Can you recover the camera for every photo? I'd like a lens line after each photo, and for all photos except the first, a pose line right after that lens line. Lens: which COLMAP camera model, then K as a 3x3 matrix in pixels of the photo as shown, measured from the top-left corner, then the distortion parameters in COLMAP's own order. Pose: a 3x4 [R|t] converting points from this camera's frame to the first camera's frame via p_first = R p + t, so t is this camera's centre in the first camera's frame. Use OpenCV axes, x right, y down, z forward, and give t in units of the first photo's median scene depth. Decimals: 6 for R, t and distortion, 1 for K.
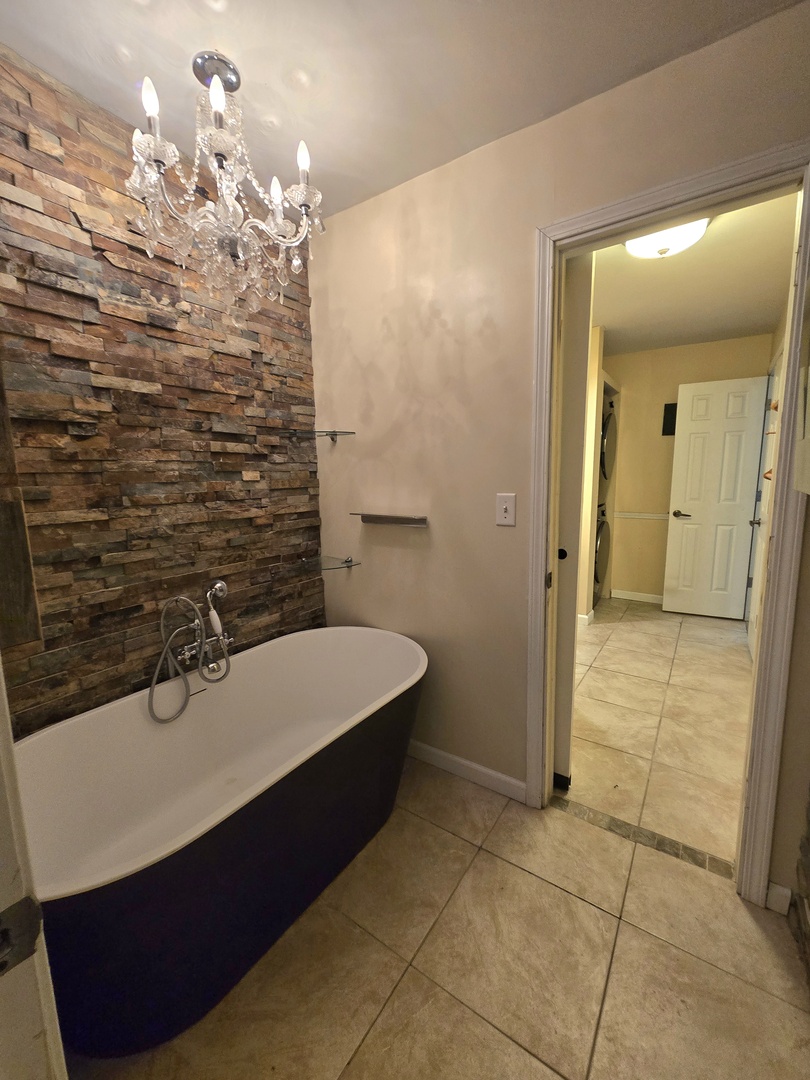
lens RADIAL K [[438.7, 0, 405.4], [0, 438.7, 538.7], [0, 0, 1]] dist [0.001085, 0.000160]
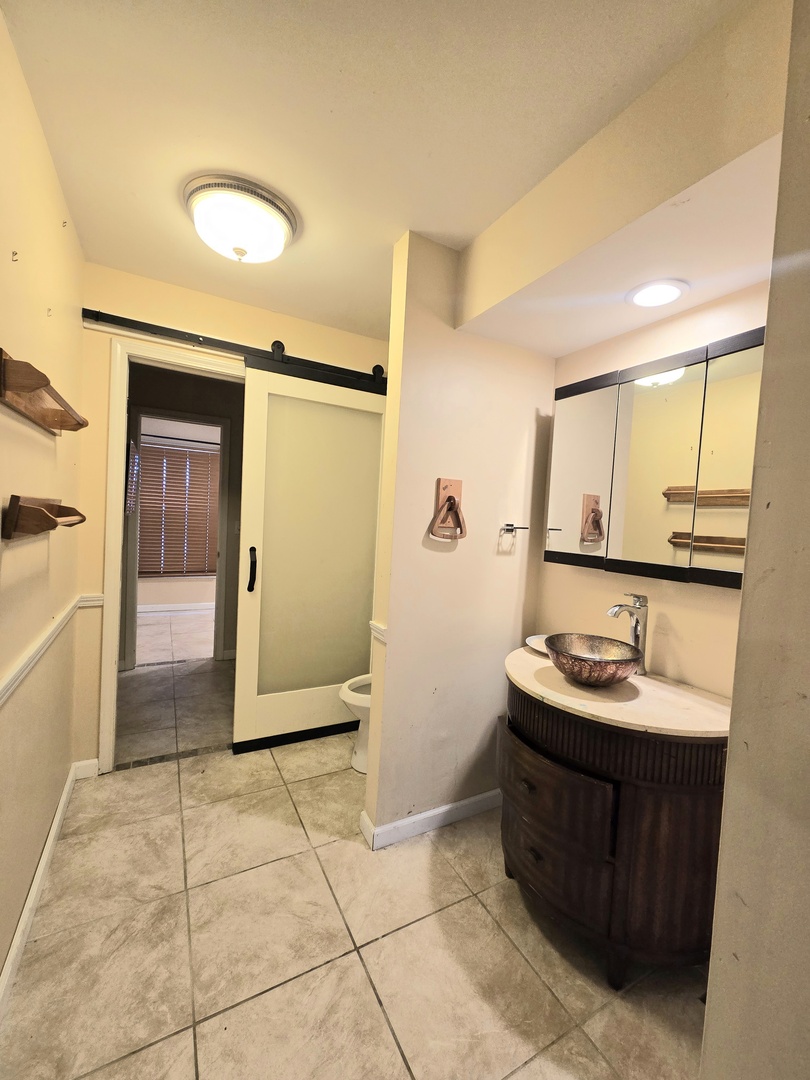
lens RADIAL K [[438.7, 0, 405.3], [0, 438.7, 536.9], [0, 0, 1]] dist [0.001085, 0.000160]
pose [[-0.444597, 0.033594, -0.895101, 1.203422], [-0.172632, 0.977348, 0.122427, -0.287521], [0.878938, 0.208954, -0.428726, 1.745879]]
